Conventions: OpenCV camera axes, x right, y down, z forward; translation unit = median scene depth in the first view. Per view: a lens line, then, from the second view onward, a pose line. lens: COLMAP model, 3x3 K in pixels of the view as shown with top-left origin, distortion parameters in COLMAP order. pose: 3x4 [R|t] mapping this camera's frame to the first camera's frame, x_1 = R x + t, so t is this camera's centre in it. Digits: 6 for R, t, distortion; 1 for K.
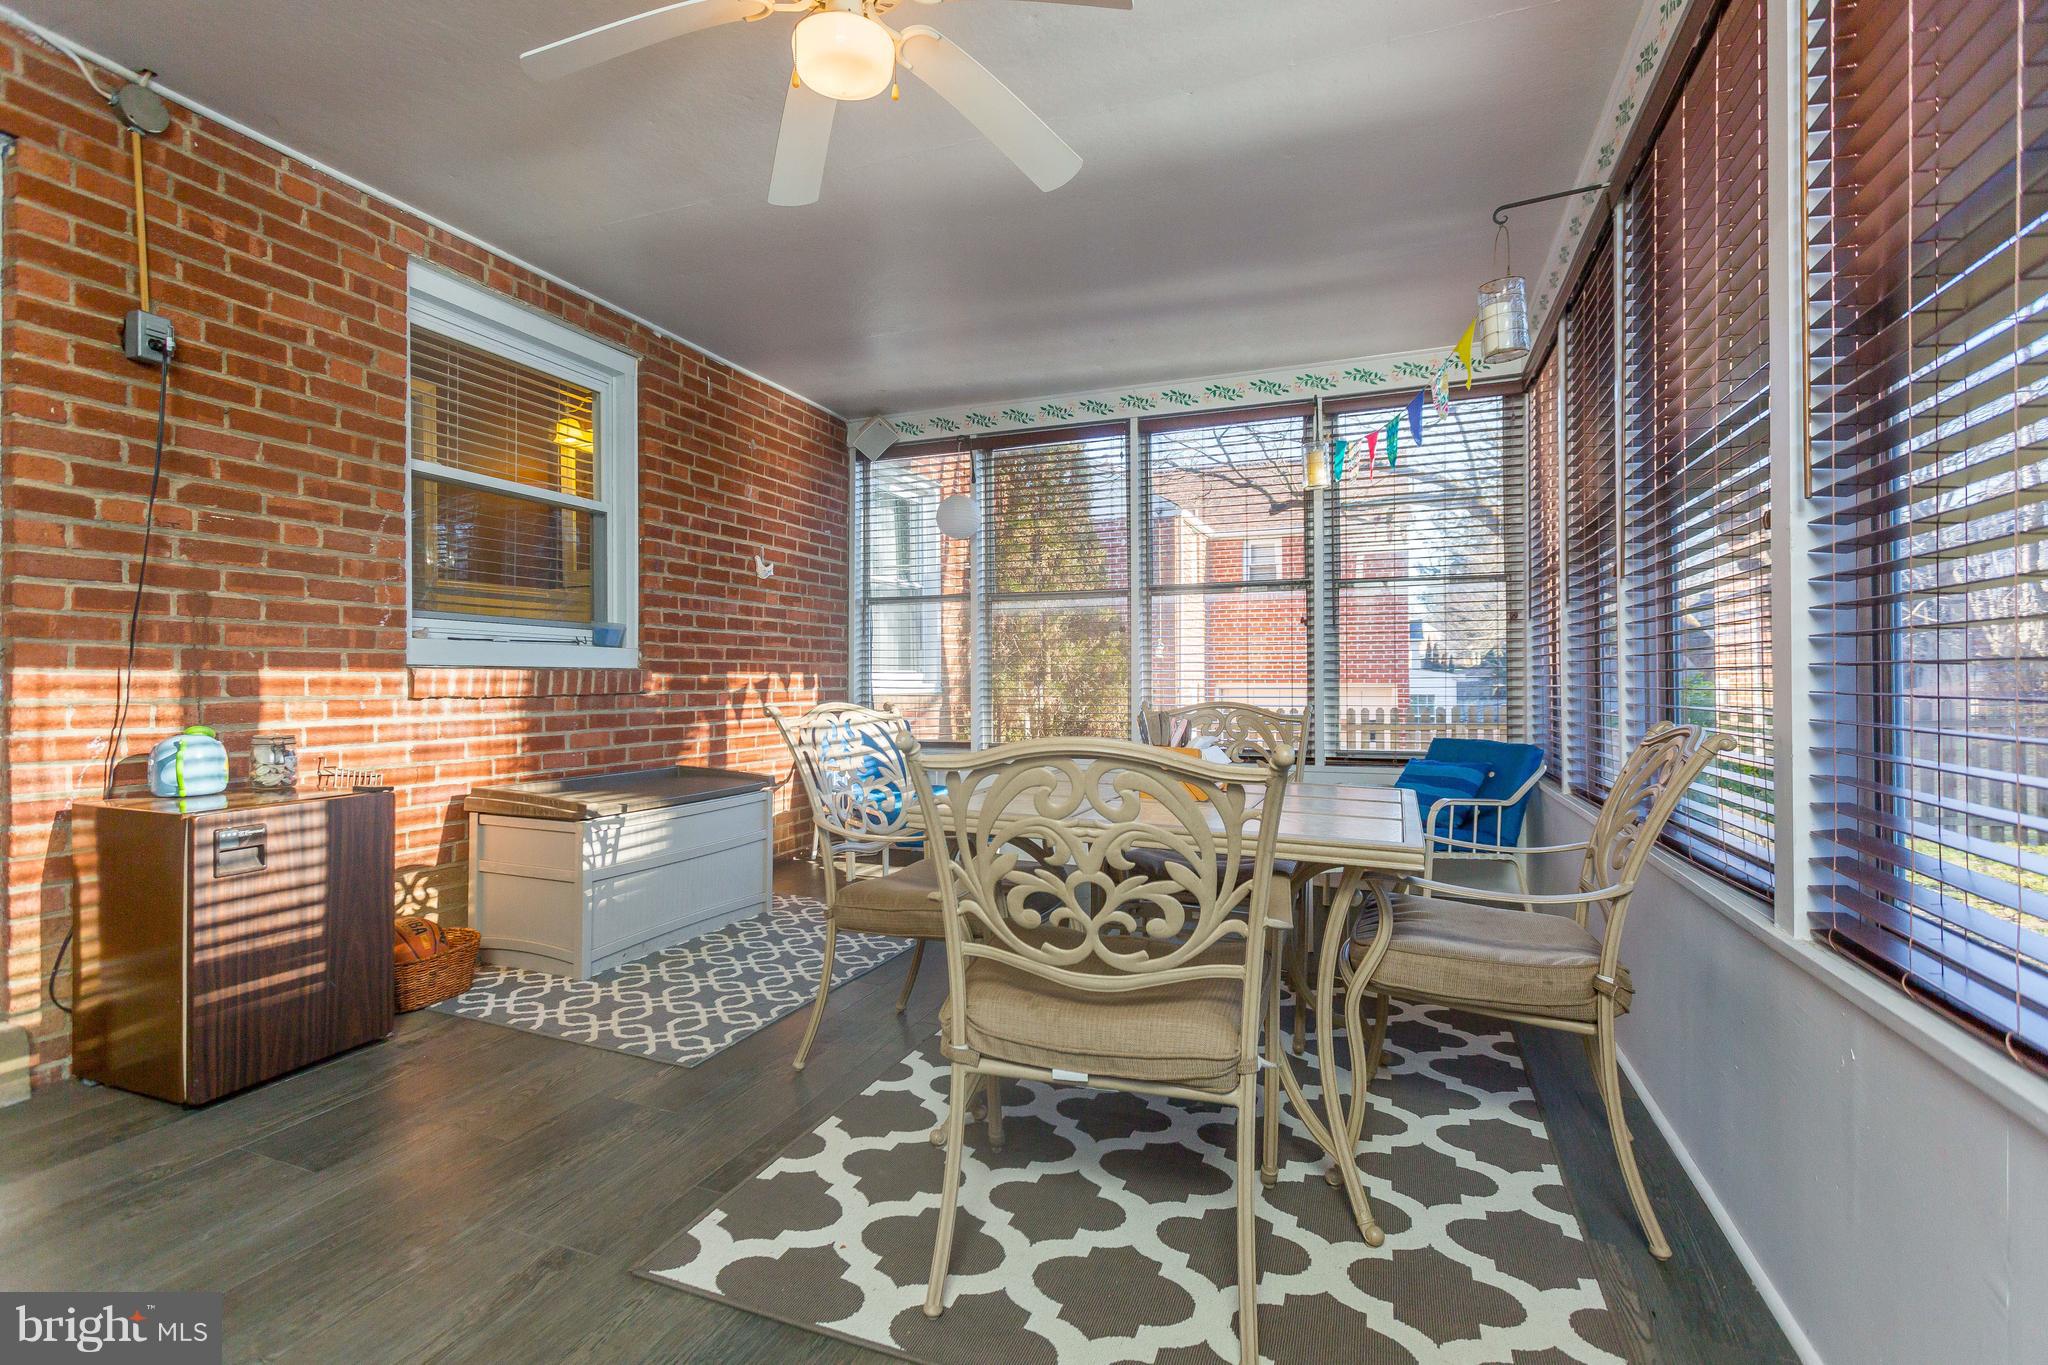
lens RADIAL K [[929.2, 0, 1024.0], [0, 929.2, 682.5], [0, 0, 1]] dist [-0.021086, 0.000162]
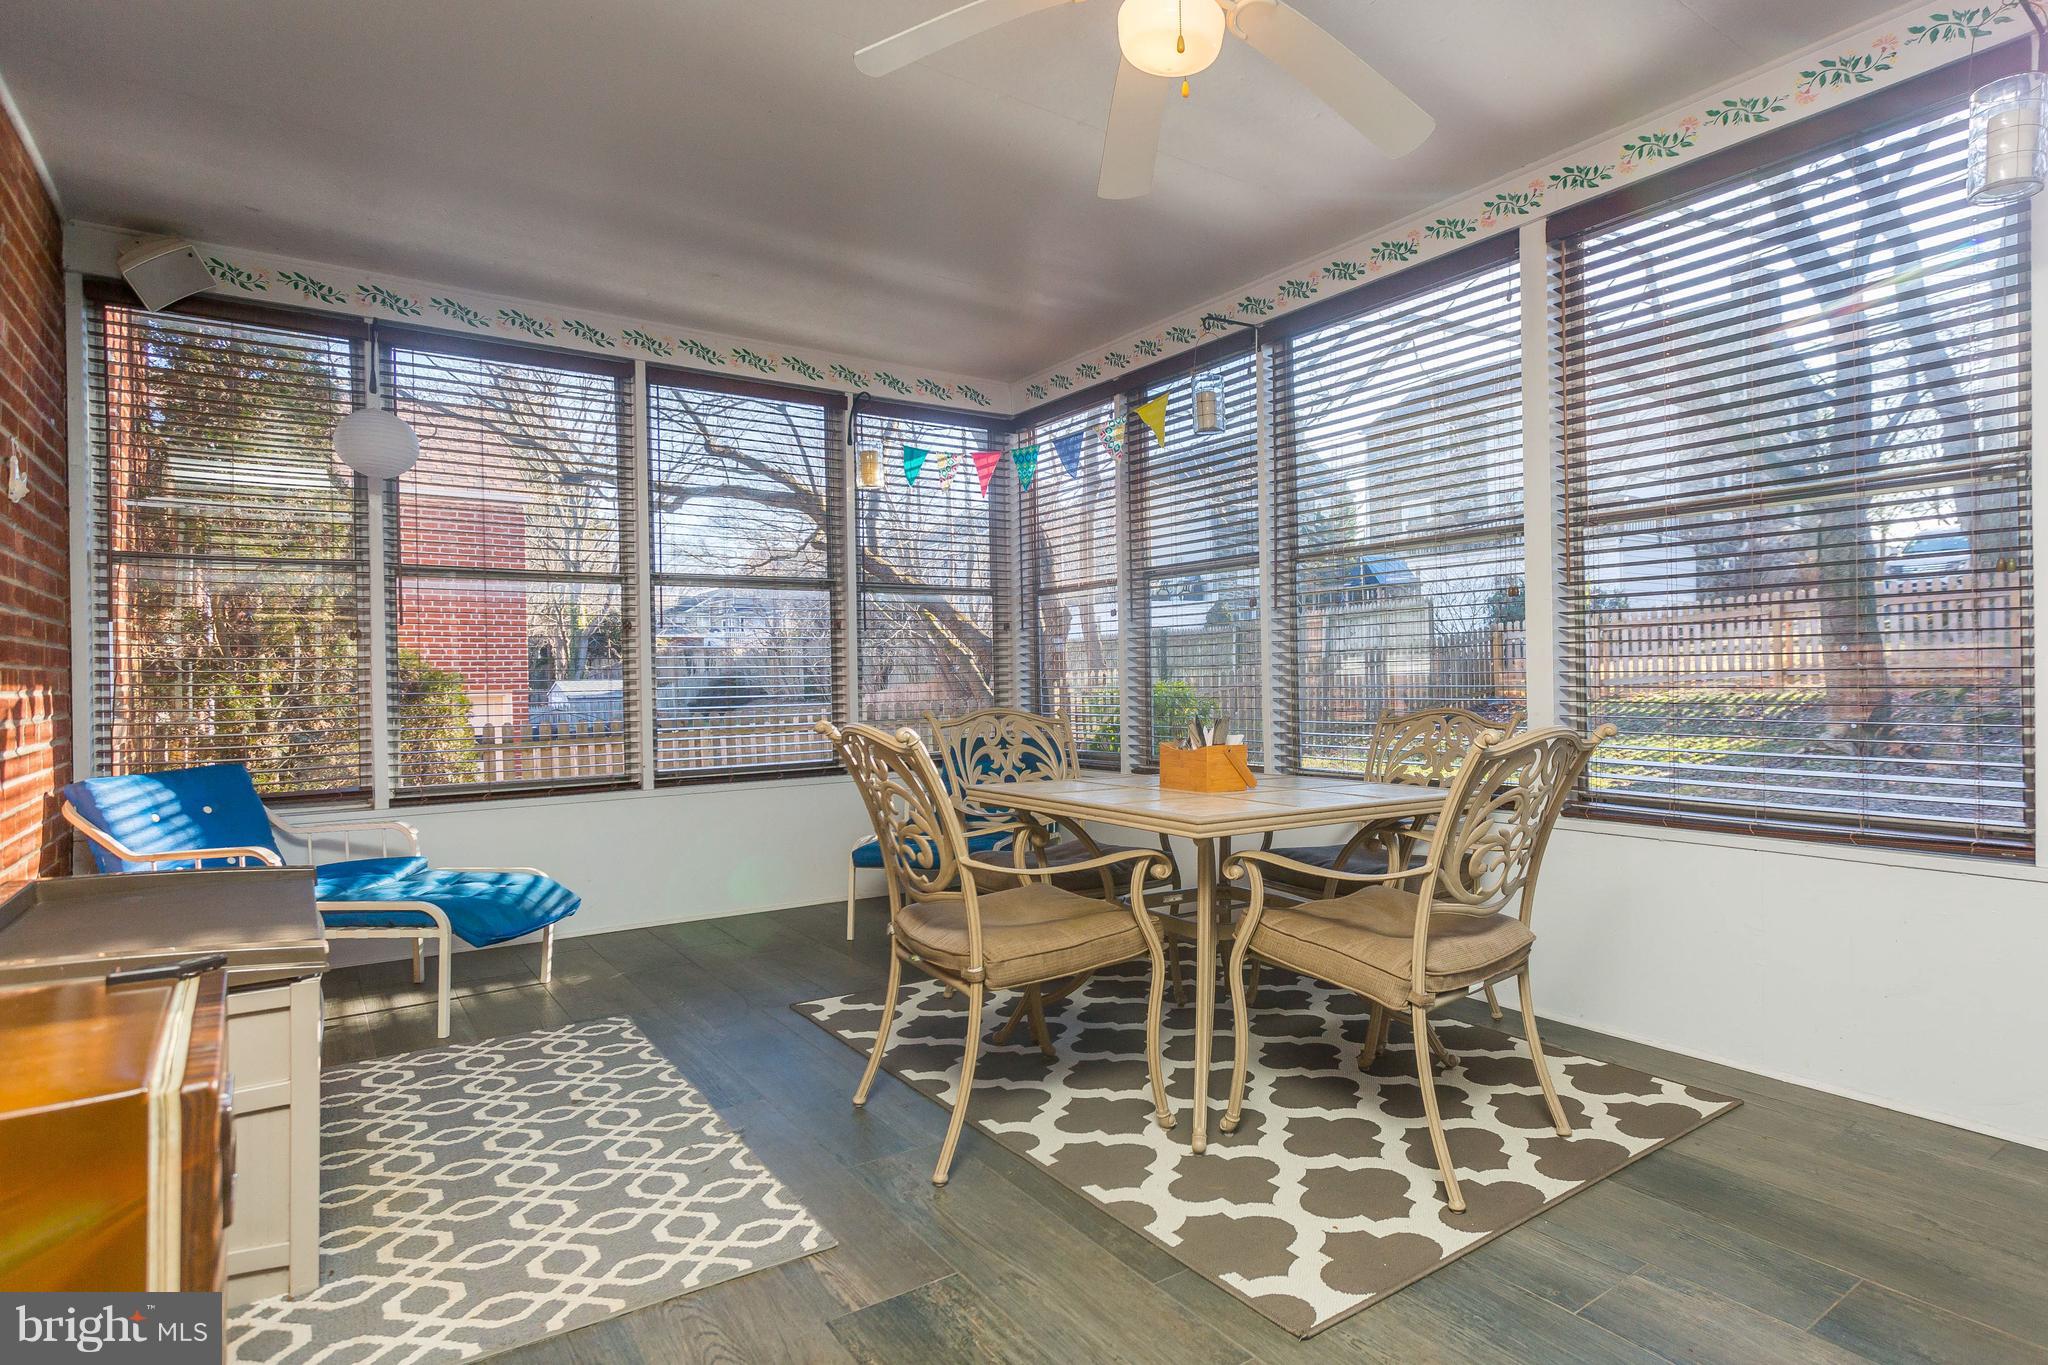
lens RADIAL K [[1067.9, 0, 1117.6], [0, 1067.9, 638.5], [0, 0, 1]] dist [0.001098, 0.000971]
pose [[0.522224, 0.033333, 0.852157, -0.934531], [0.014094, 0.998762, -0.047704, 0.004732], [-0.852692, 0.036922, 0.521108, 0.382399]]
